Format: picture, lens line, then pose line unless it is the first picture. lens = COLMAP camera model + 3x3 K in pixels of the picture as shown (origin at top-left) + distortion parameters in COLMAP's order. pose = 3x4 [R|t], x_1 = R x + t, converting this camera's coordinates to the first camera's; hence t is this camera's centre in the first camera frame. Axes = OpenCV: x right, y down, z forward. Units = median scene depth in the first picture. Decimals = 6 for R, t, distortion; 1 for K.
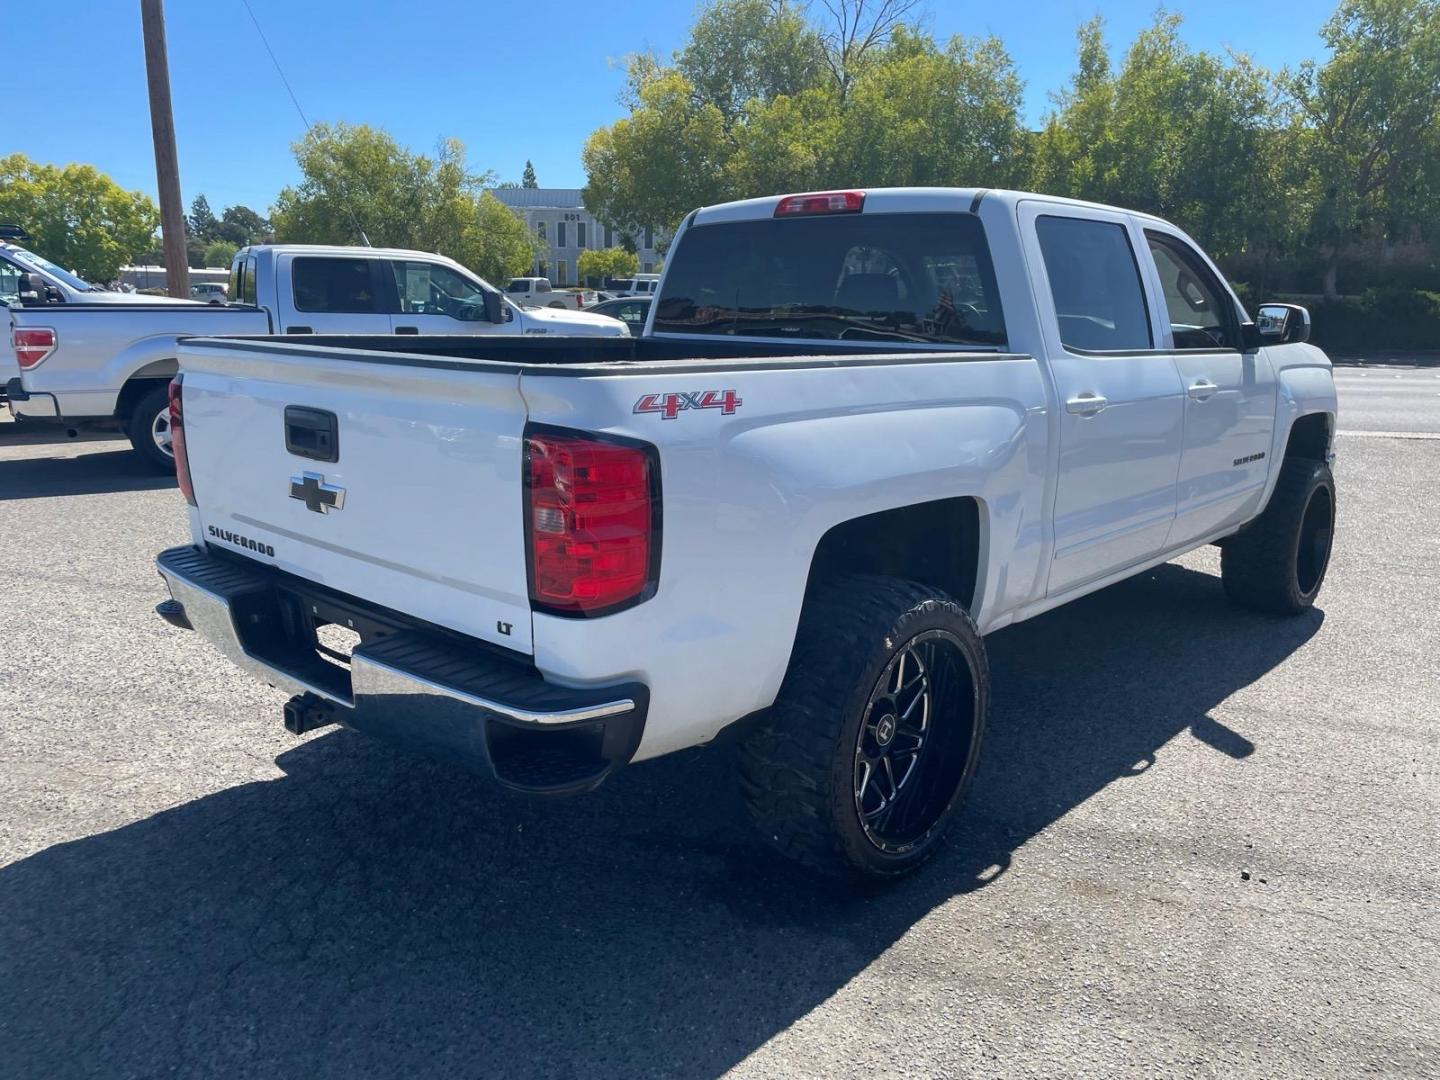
lens RADIAL K [[1086.7, 0, 717.9], [0, 1086.7, 515.5], [0, 0, 1]] dist [0.100354, -0.135595]
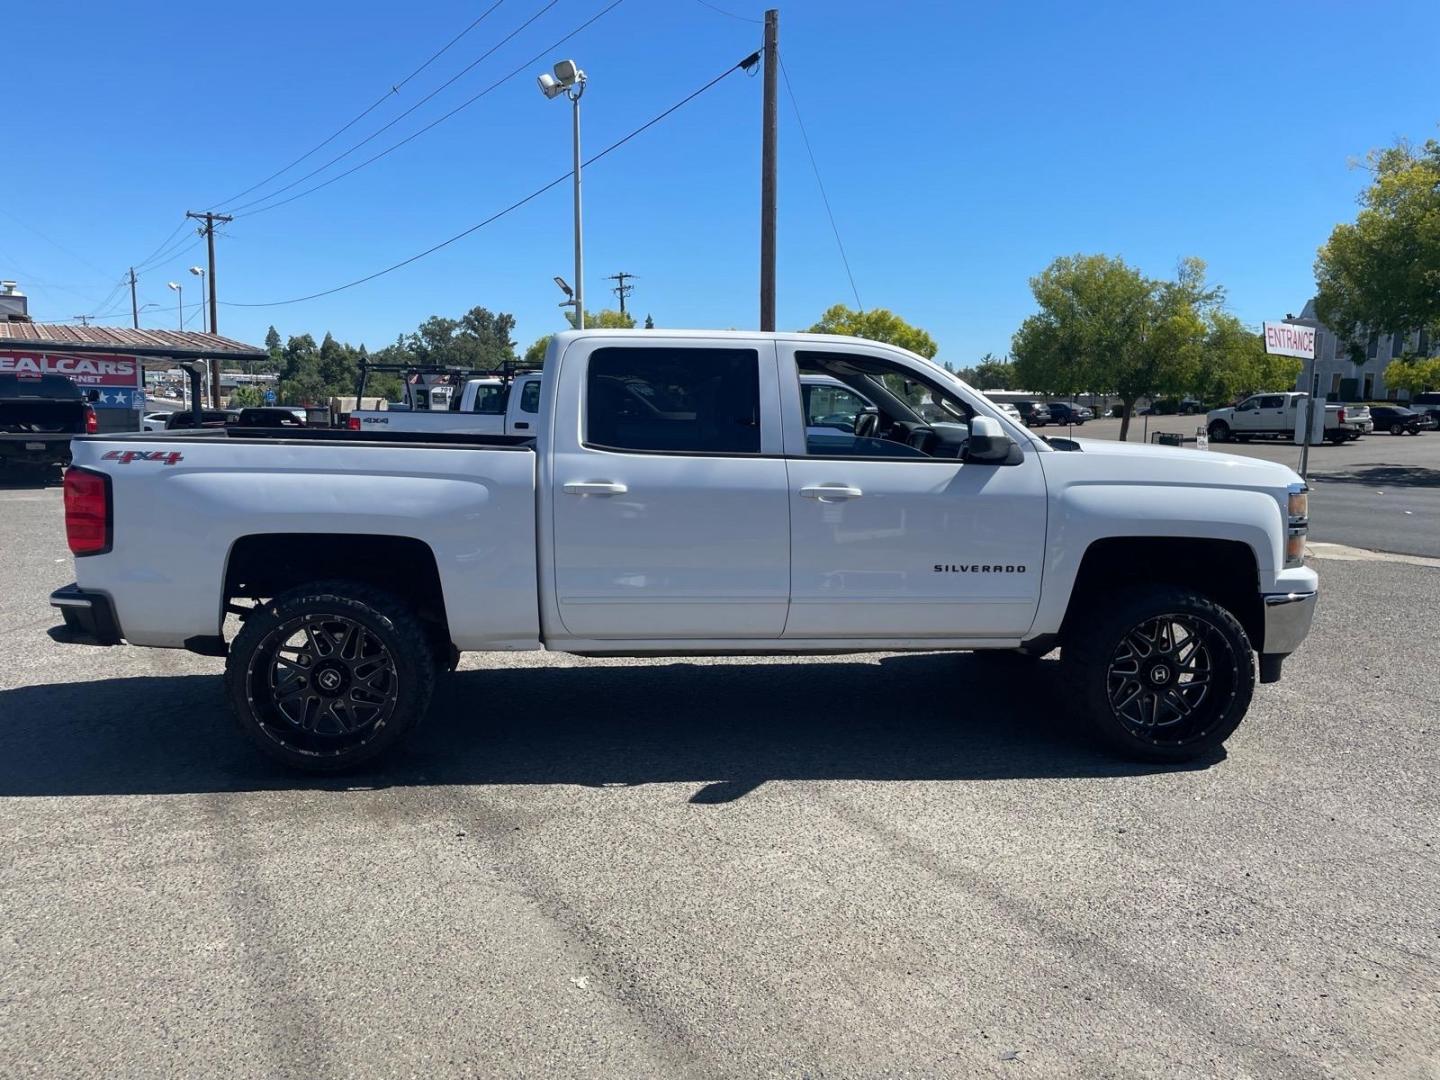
lens RADIAL K [[1086.7, 0, 717.9], [0, 1086.7, 515.5], [0, 0, 1]] dist [0.100354, -0.135595]
pose [[0.741080, 0.064186, -0.668342, 0.408055], [-0.134663, 0.989403, -0.054299, -0.006069], [0.657774, 0.130241, 0.741870, 0.044313]]
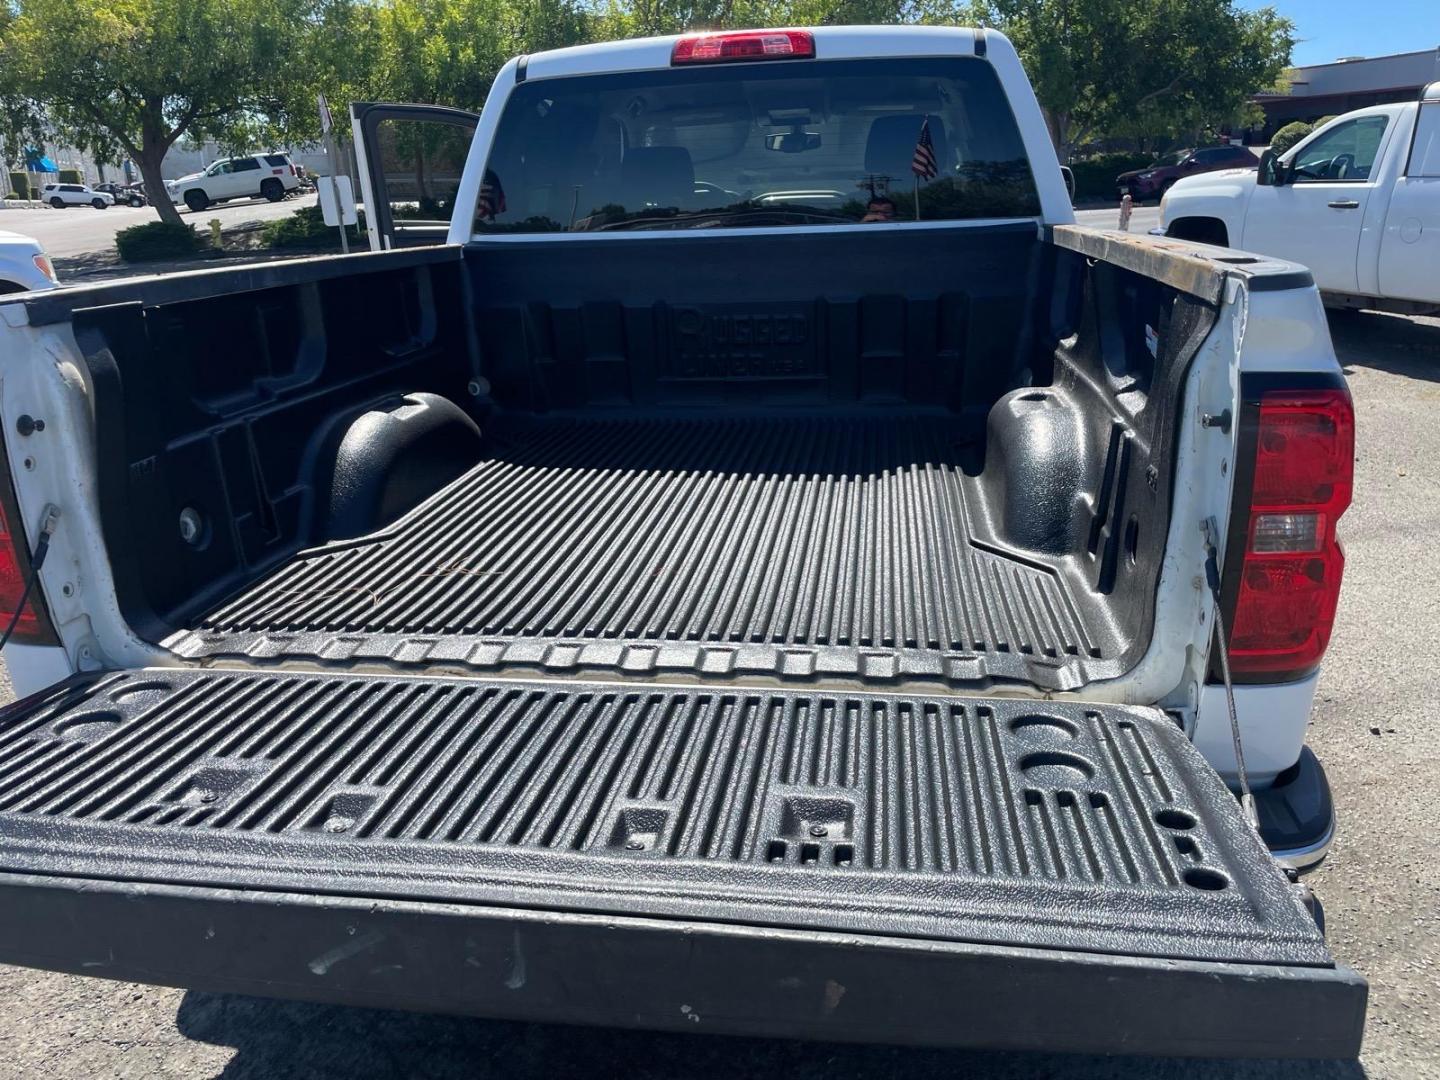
lens RADIAL K [[1100.8, 0, 700.9], [0, 1100.8, 517.5], [0, 0, 1]] dist [0.095977, -0.137658]
pose [[0.840309, -0.197764, 0.504747, -0.134696], [0.151651, 0.979665, 0.131369, -0.024638], [-0.520463, -0.033845, 0.853213, 0.119828]]
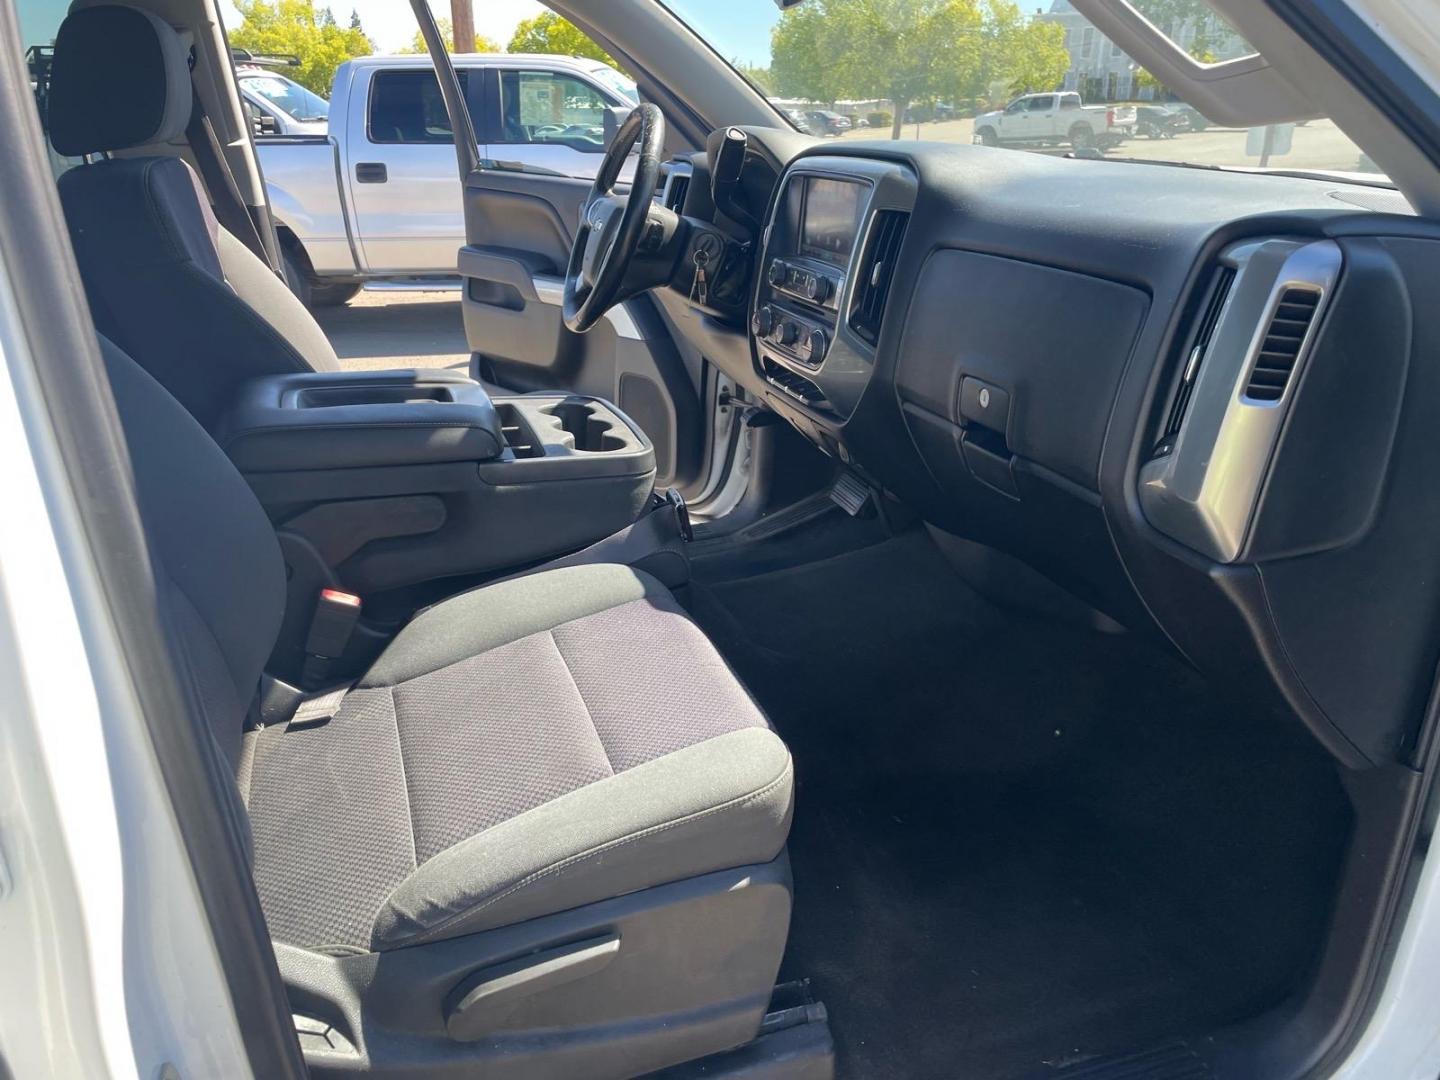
lens RADIAL K [[1086.7, 0, 717.9], [0, 1086.7, 515.5], [0, 0, 1]] dist [0.100354, -0.135595]
pose [[0.872331, 0.149065, -0.465638, 0.195808], [-0.079320, 0.982920, 0.166062, -0.063662], [0.482438, -0.107927, 0.869255, 0.348842]]
